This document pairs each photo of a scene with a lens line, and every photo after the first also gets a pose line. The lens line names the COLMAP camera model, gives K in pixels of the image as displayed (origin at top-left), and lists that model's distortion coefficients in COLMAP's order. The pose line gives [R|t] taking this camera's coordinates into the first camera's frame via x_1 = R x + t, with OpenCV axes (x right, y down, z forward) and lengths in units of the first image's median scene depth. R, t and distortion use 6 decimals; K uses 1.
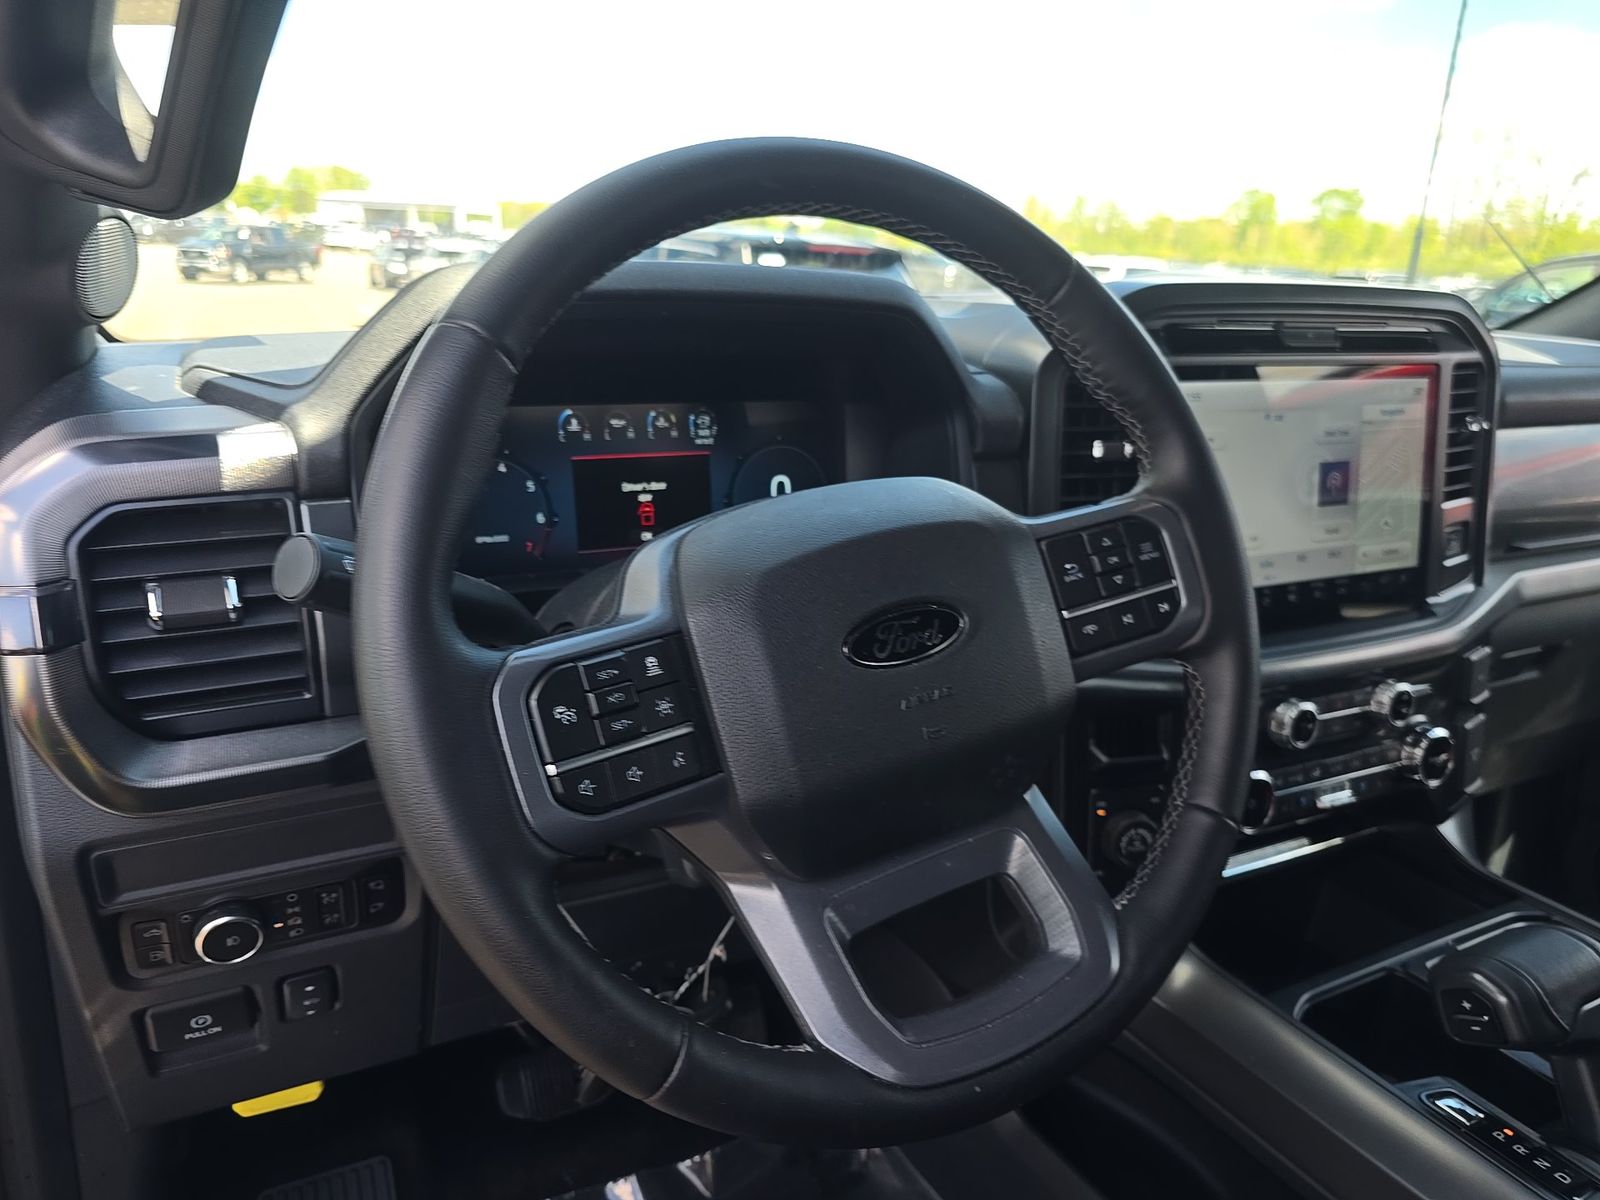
lens RADIAL K [[1074.1, 0, 800.0], [0, 1074.1, 600.0], [0, 0, 1]] dist [0.027474, -0.001023]
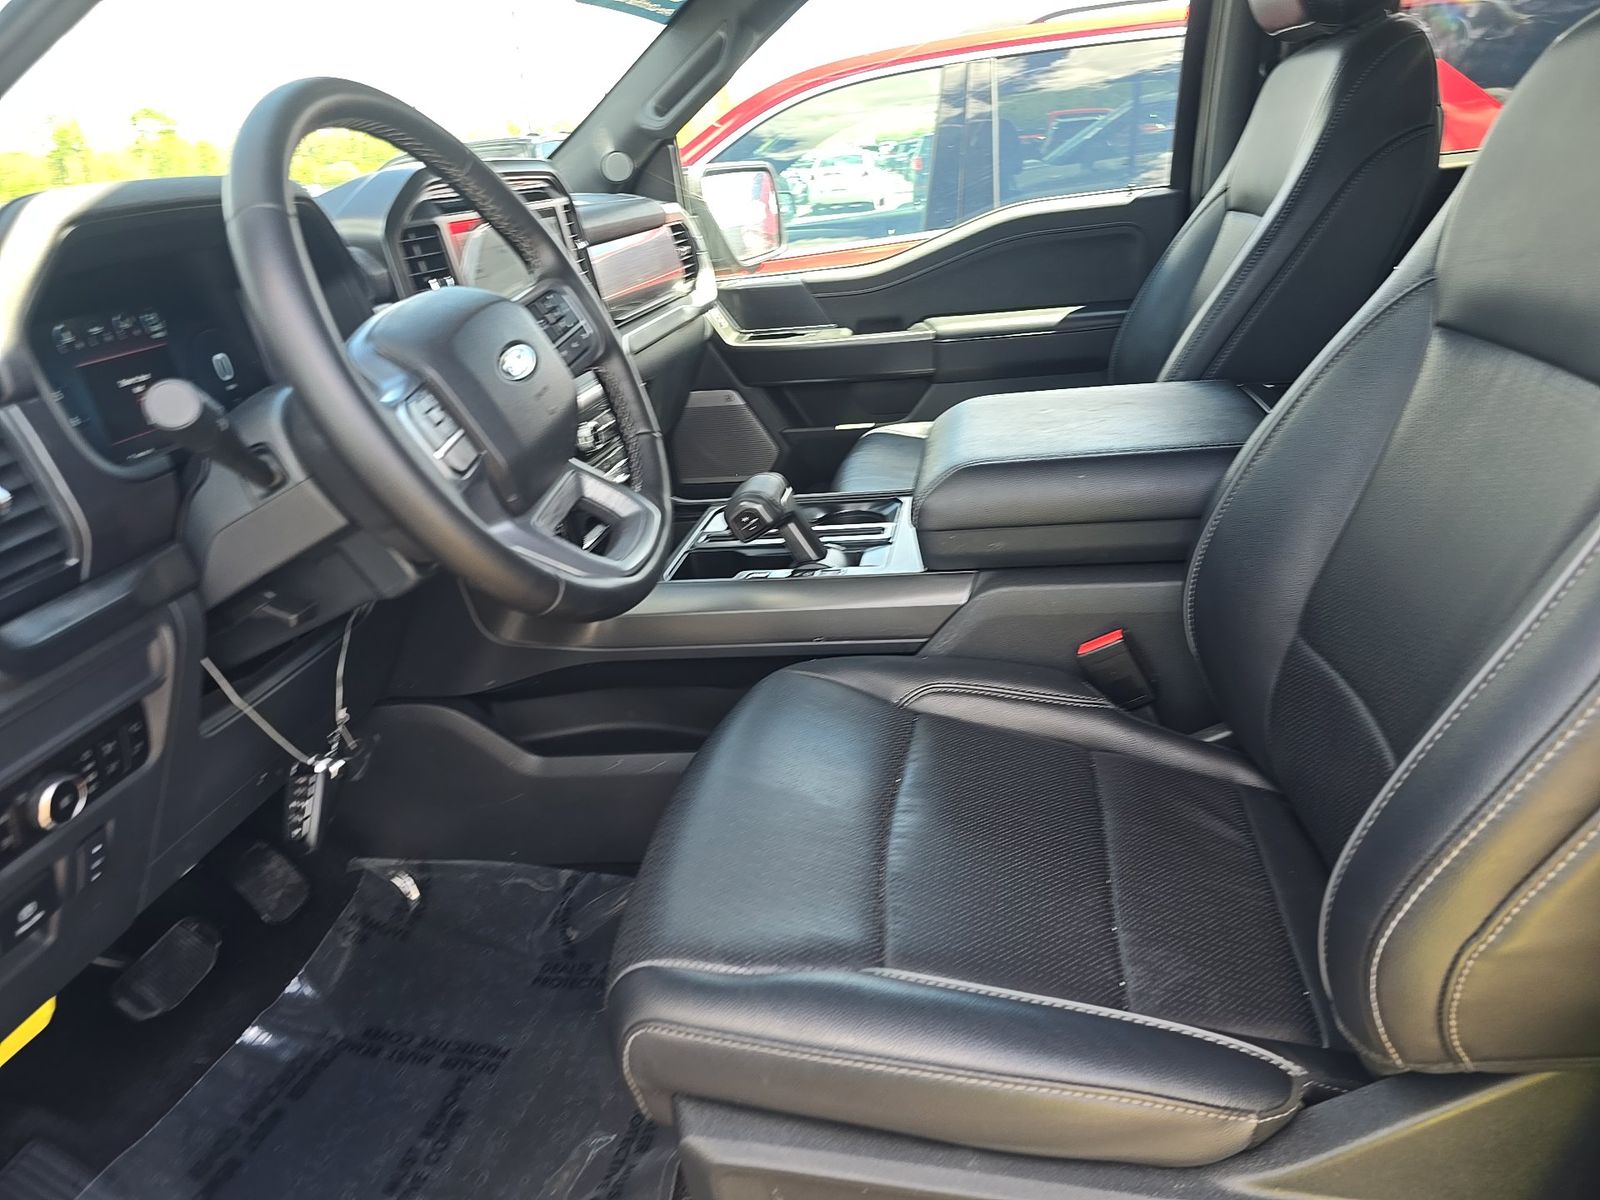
lens RADIAL K [[1103.3, 0, 800.0], [0, 1103.3, 600.0], [0, 0, 1]] dist [-0.039221, -0.000857]
pose [[0.596095, -0.372085, 0.711494, -0.637412], [0.322113, 0.922526, 0.212579, 0.097693], [-0.735469, 0.102464, 0.669766, -0.302688]]
